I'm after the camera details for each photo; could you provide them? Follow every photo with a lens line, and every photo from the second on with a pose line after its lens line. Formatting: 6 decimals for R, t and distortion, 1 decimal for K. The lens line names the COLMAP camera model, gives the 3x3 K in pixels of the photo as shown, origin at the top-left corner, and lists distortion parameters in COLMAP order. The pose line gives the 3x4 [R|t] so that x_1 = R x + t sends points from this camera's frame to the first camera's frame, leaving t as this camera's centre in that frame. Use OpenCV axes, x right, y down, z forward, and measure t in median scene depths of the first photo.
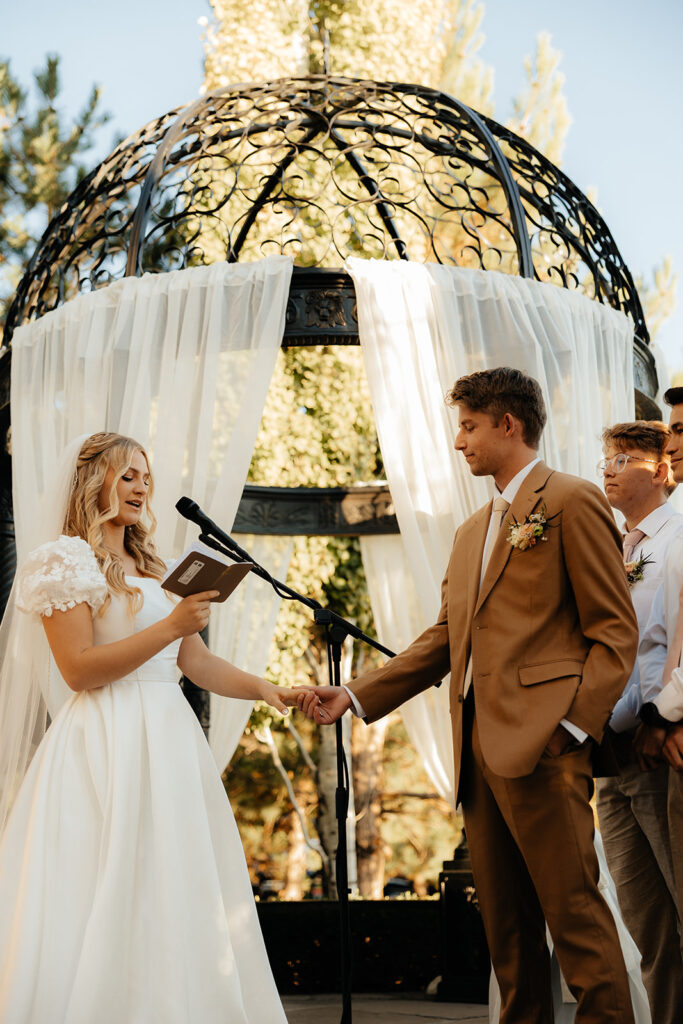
lens RADIAL K [[1443.4, 0, 341.5], [0, 1443.4, 512.0], [0, 0, 1]] dist [-0.001709, -0.031318]
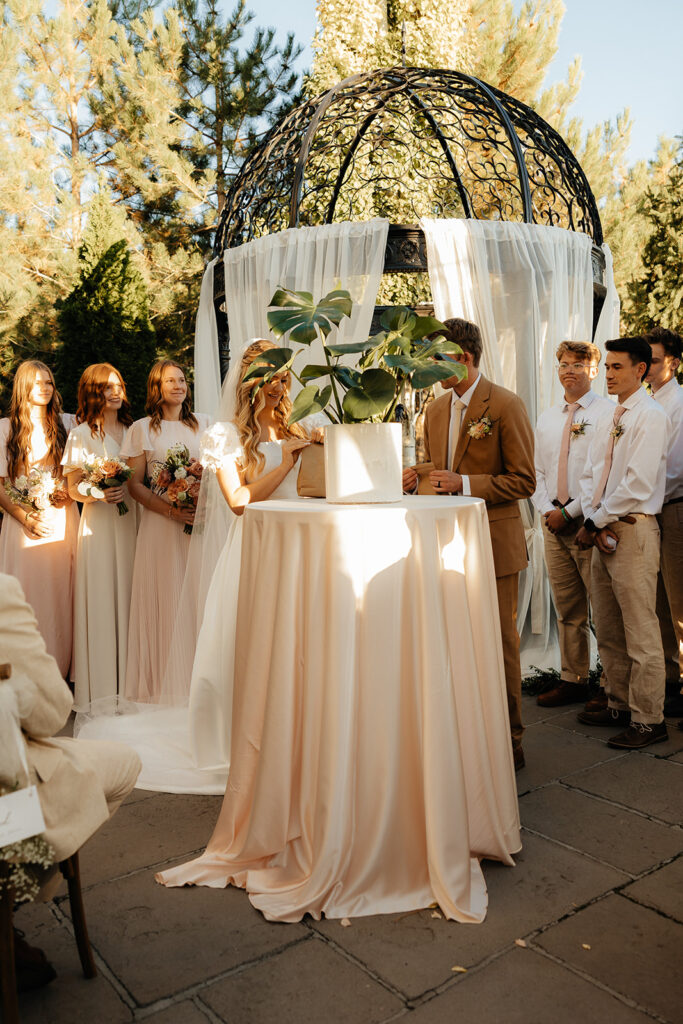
lens RADIAL K [[922.6, 0, 338.5], [0, 922.6, 494.2], [0, 0, 1]] dist [0.009867, 0.002977]
pose [[0.997509, -0.002721, -0.070491, -0.016606], [0.021529, 0.963328, 0.267462, -0.151528], [0.067178, -0.268313, 0.960986, -0.134125]]
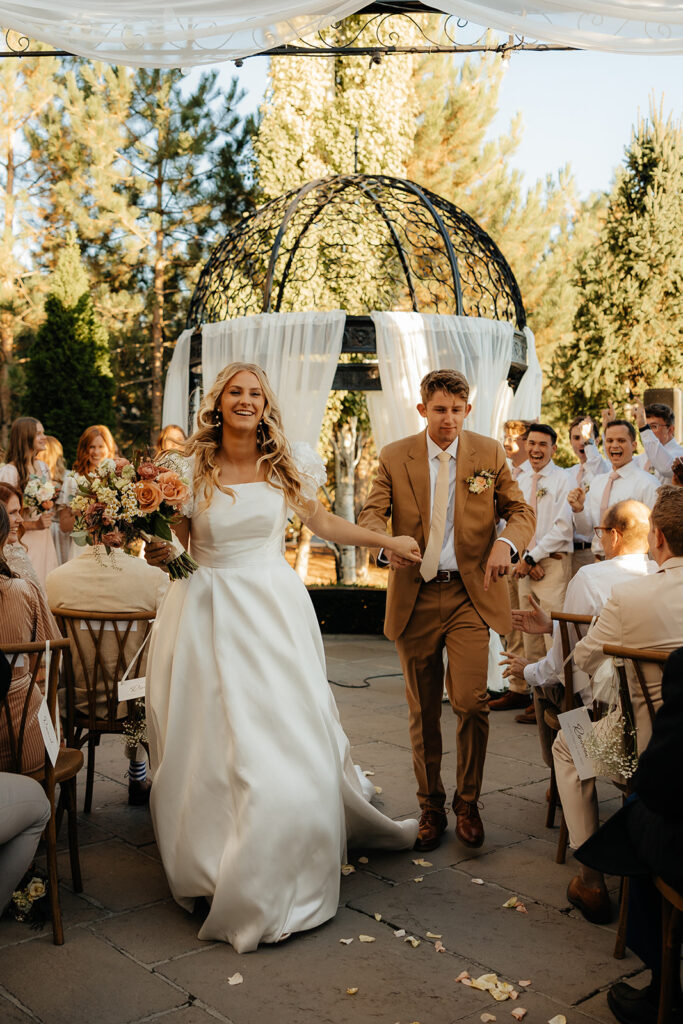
lens RADIAL K [[1130.4, 0, 238.3], [0, 1130.4, 431.2], [0, 0, 1]] dist [-0.017628, -0.003329]
pose [[0.996765, 0.019366, -0.078001, -0.056233], [-0.005925, 0.985601, 0.168982, -0.272054], [0.080150, -0.167974, 0.982528, -0.632052]]
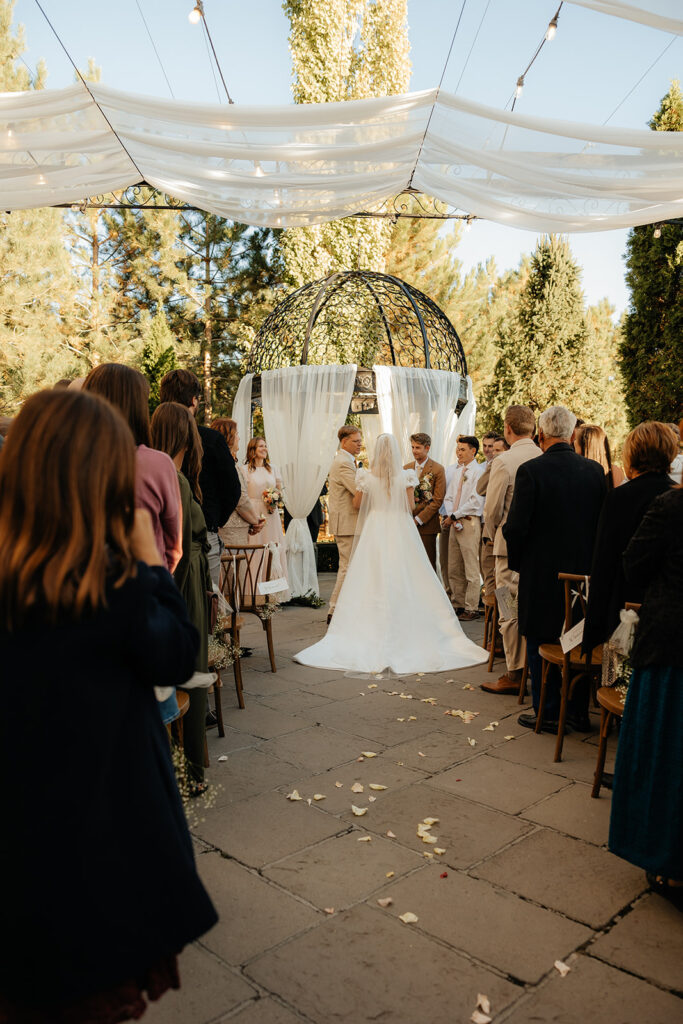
lens RADIAL K [[831.5, 0, 340.1], [0, 831.5, 542.3], [0, 0, 1]] dist [-0.000624, -0.003360]
pose [[0.998941, 0.019359, 0.041737, -0.138647], [-0.030577, 0.957180, 0.287873, -0.322552], [-0.034377, -0.288845, 0.956759, -0.897855]]
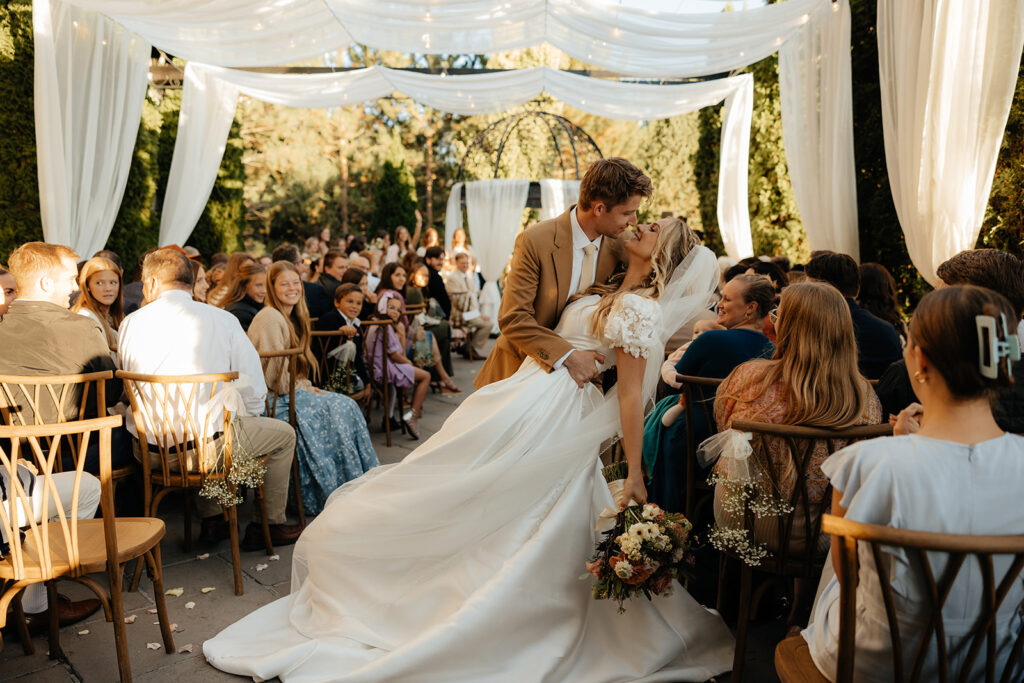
lens RADIAL K [[802.8, 0, 512.0], [0, 802.8, 341.5], [0, 0, 1]] dist [-0.001359, 0.000347]
pose [[0.999693, 0.023881, -0.006679, -0.058932], [-0.020516, 0.947823, 0.318135, -0.509092], [0.013928, -0.317900, 0.948022, -1.733758]]
